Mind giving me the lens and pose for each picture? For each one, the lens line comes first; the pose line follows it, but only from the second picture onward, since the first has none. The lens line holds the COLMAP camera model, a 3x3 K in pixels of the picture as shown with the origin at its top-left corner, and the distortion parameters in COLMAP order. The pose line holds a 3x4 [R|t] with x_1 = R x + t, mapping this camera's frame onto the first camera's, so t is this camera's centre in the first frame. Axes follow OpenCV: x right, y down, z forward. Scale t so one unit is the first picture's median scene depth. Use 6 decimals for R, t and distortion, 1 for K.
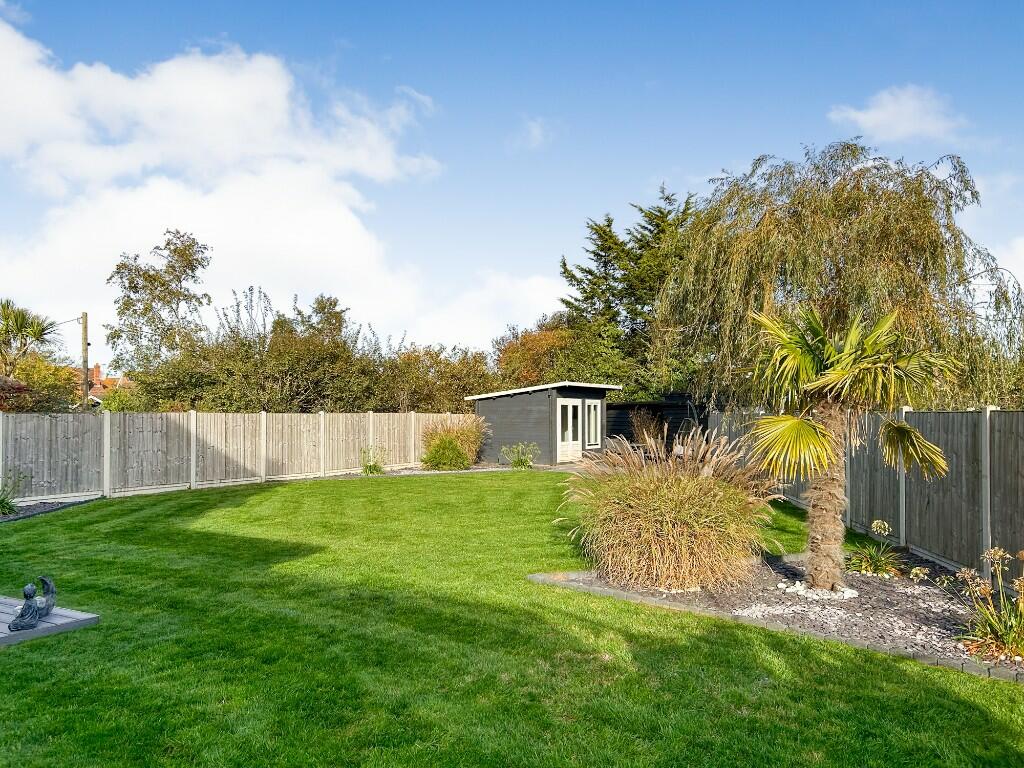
lens RADIAL K [[764.7, 0, 492.0], [0, 764.7, 448.0], [0, 0, 1]] dist [0.086189, -0.010048]
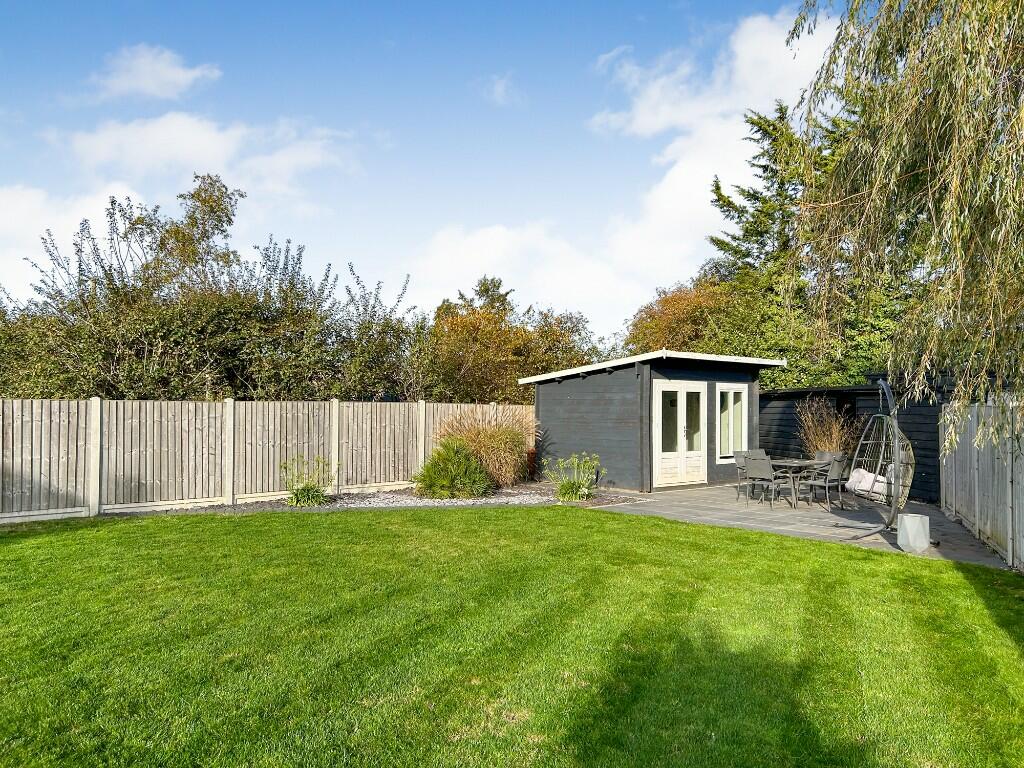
lens RADIAL K [[793.8, 0, 490.8], [0, 793.8, 404.3], [0, 0, 1]] dist [0.104757, -0.027449]
pose [[0.963842, 0.007214, -0.266377, 0.121441], [-0.020386, 0.998700, -0.046715, -0.013686], [0.265694, 0.050456, 0.962736, 0.355240]]
